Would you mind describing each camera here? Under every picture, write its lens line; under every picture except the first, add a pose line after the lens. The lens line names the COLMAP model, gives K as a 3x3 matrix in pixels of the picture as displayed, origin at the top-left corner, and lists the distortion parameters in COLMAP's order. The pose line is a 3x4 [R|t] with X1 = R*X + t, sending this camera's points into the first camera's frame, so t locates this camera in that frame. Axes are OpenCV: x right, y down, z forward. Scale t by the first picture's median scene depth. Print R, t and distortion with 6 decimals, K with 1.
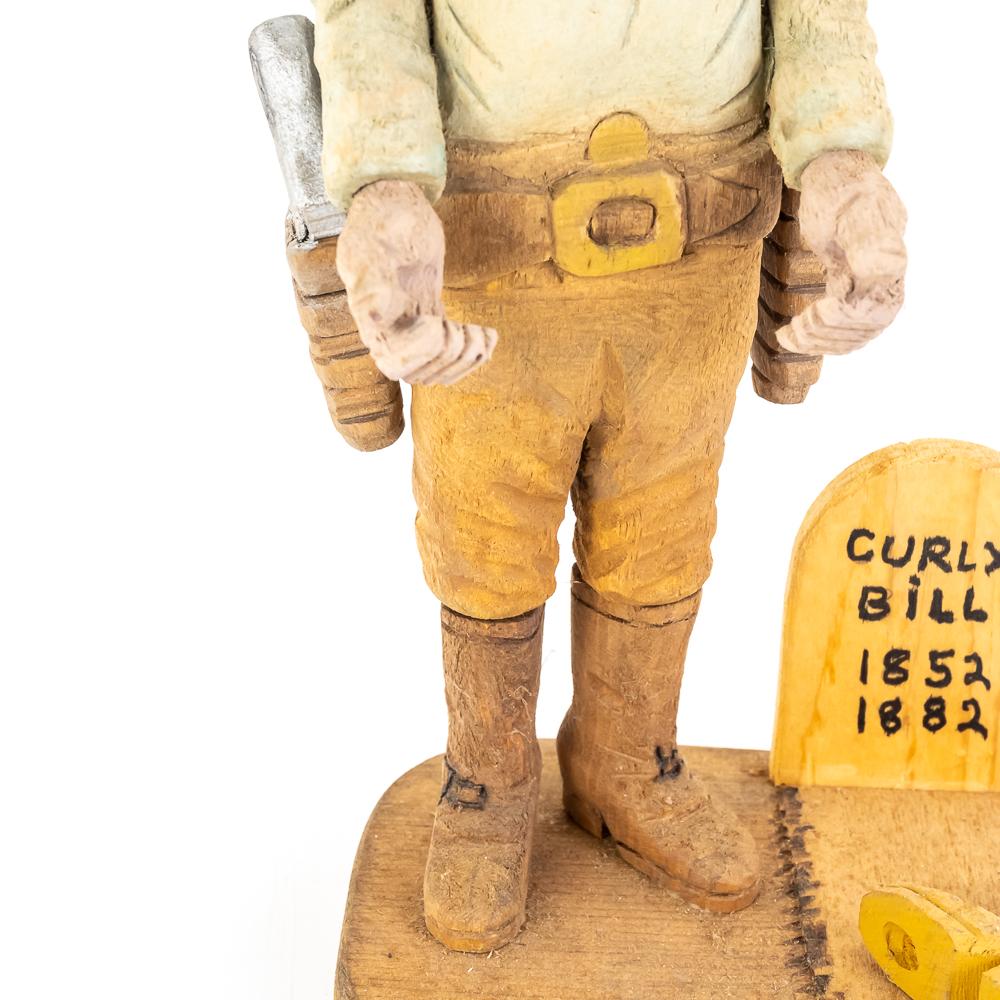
lens RADIAL K [[2220.8, 0, 489.9], [0, 2220.8, 495.1], [0, 0, 1]] dist [0.031018, 0.000000]
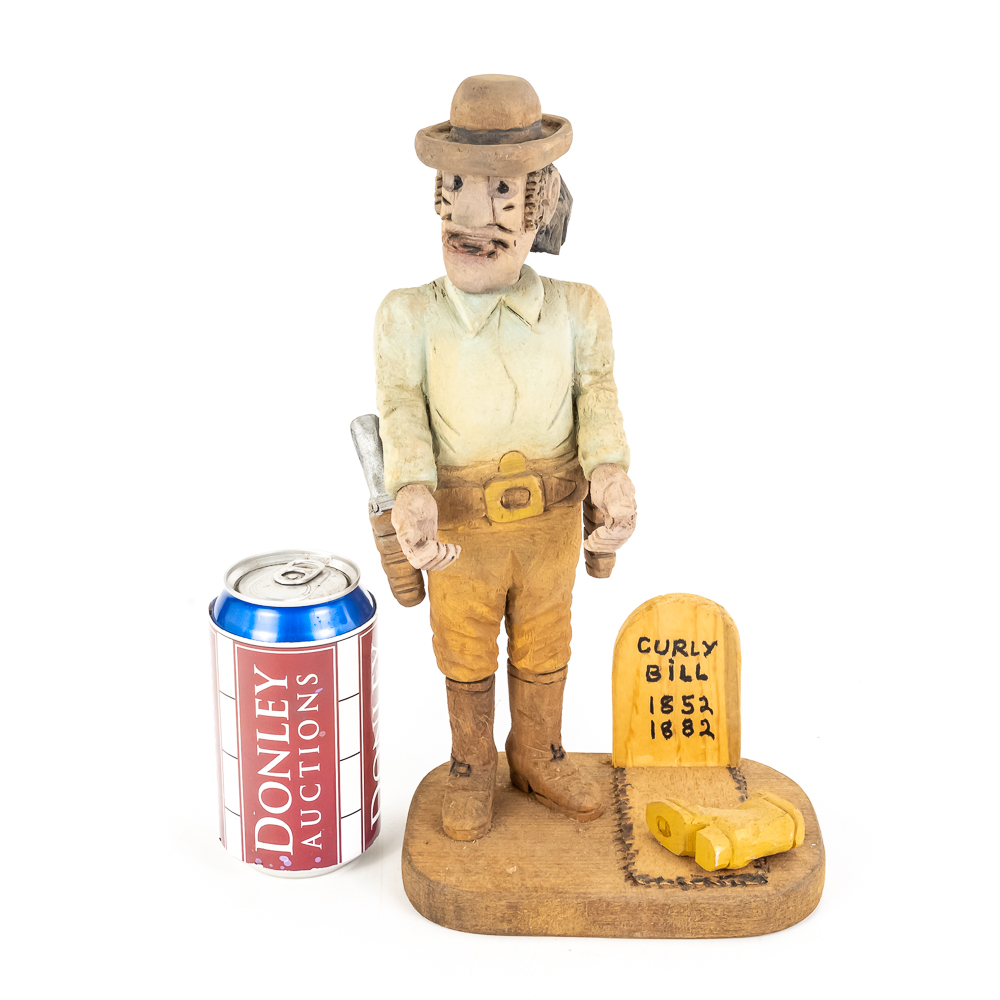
lens RADIAL K [[1718.7, 0, 506.5], [0, 1718.7, 492.6], [0, 0, 1]] dist [0.003594, 0.000000]
pose [[0.999188, -0.039846, -0.005924, 0.055113], [0.038777, 0.991196, -0.126595, 0.086415], [0.010916, 0.126263, 0.991937, -0.686561]]
